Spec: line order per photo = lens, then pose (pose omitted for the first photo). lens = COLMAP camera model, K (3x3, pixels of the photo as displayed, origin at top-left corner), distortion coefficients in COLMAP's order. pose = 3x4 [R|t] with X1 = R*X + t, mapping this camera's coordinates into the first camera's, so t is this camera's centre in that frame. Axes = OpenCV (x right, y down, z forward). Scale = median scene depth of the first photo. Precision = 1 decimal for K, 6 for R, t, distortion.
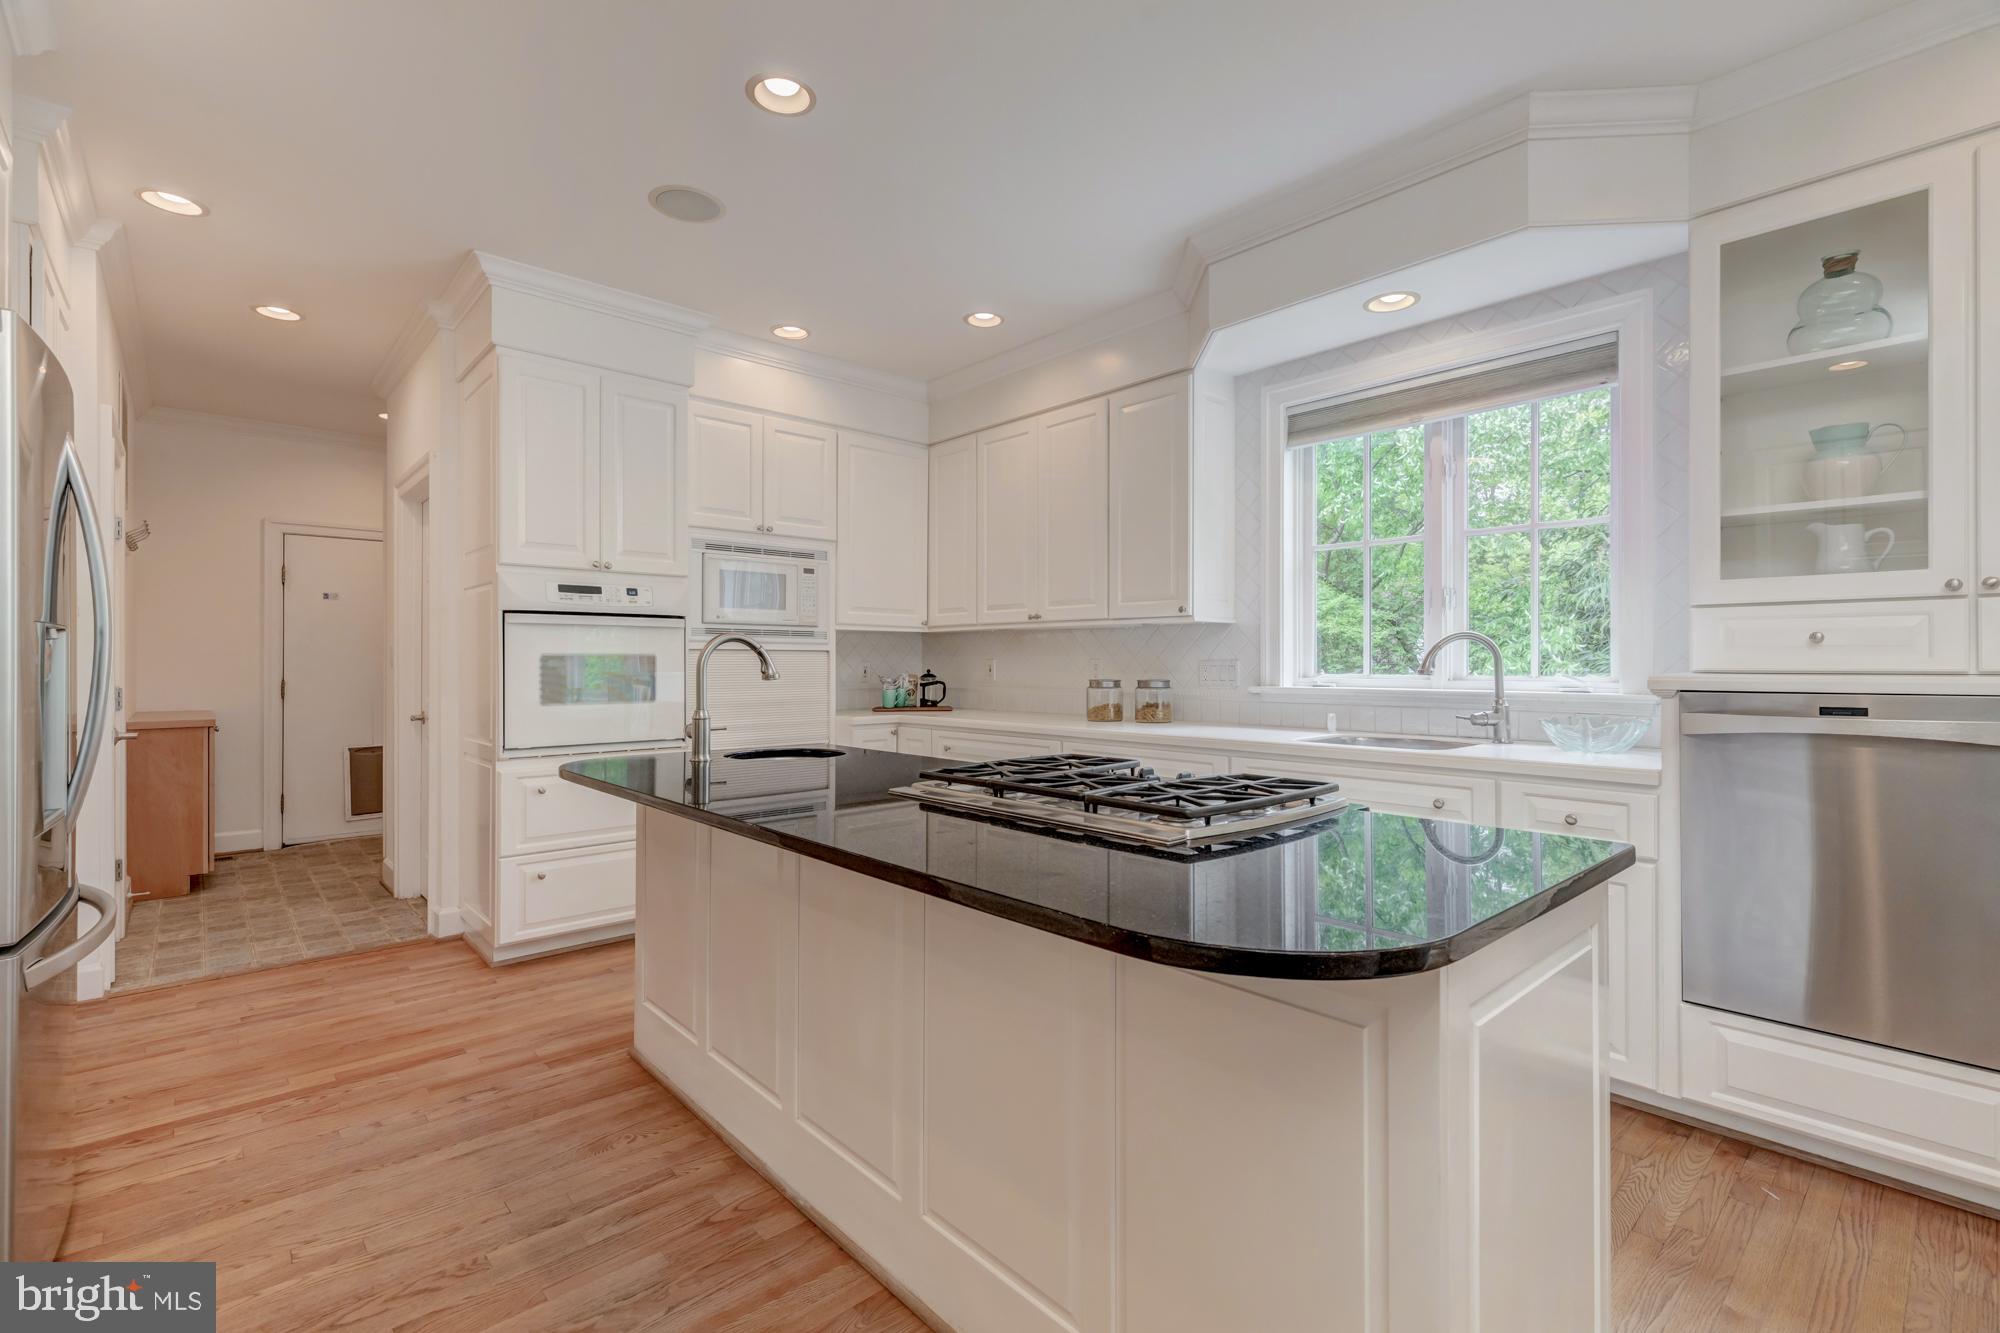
lens RADIAL K [[893.3, 0, 1004.5], [0, 893.3, 658.5], [0, 0, 1]] dist [0.006666, -0.000314]
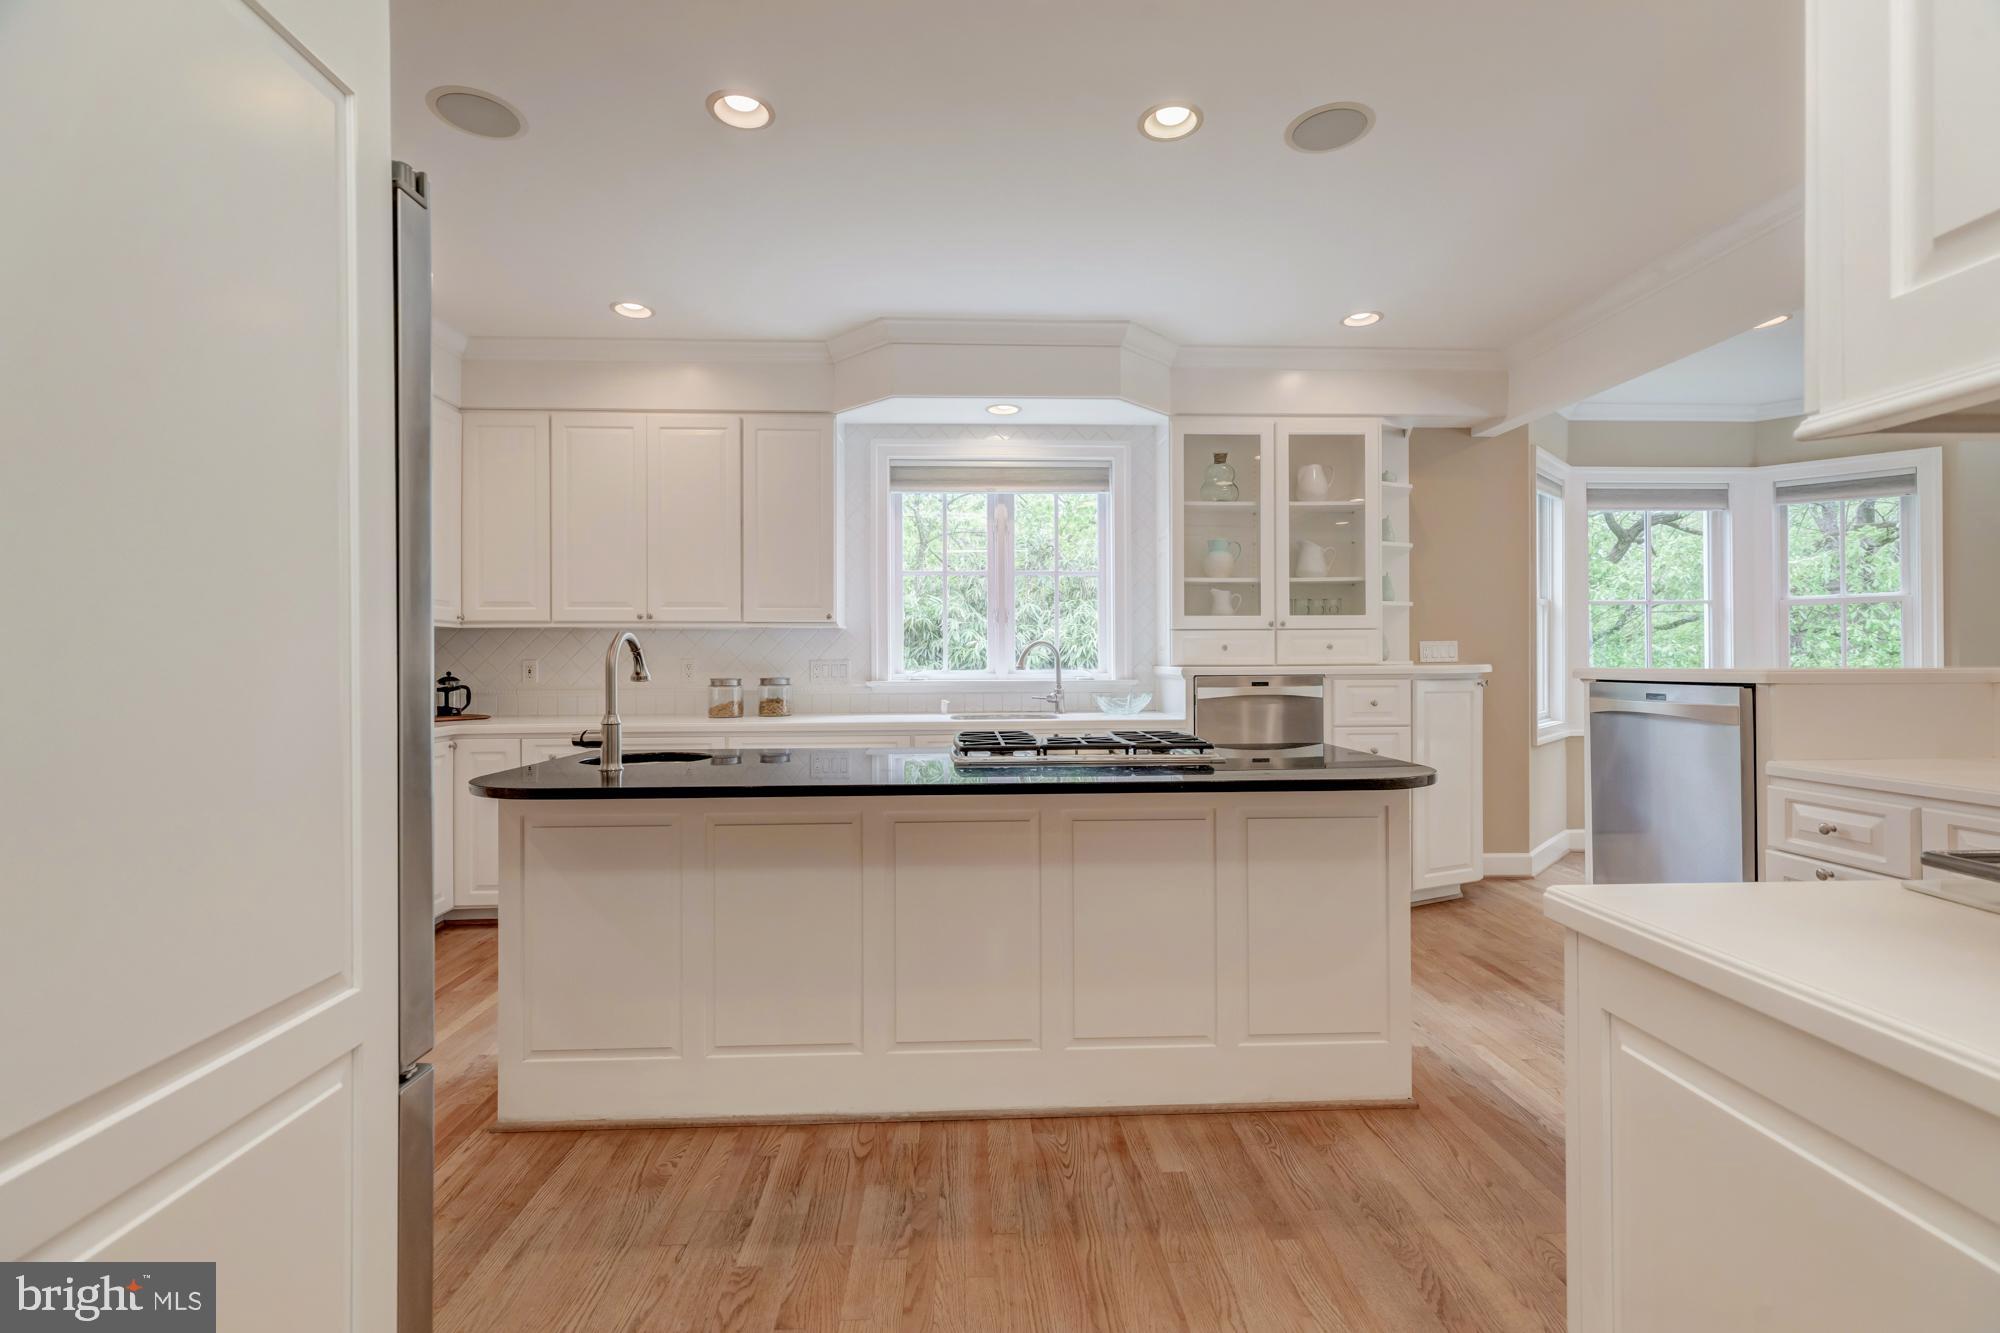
lens RADIAL K [[893.3, 0, 1004.5], [0, 893.3, 658.5], [0, 0, 1]] dist [0.006666, -0.000314]
pose [[0.639967, -0.001188, 0.768402, -0.555619], [0.000619, 0.999999, 0.001031, -0.001195], [-0.768403, -0.000184, 0.639967, 0.071324]]
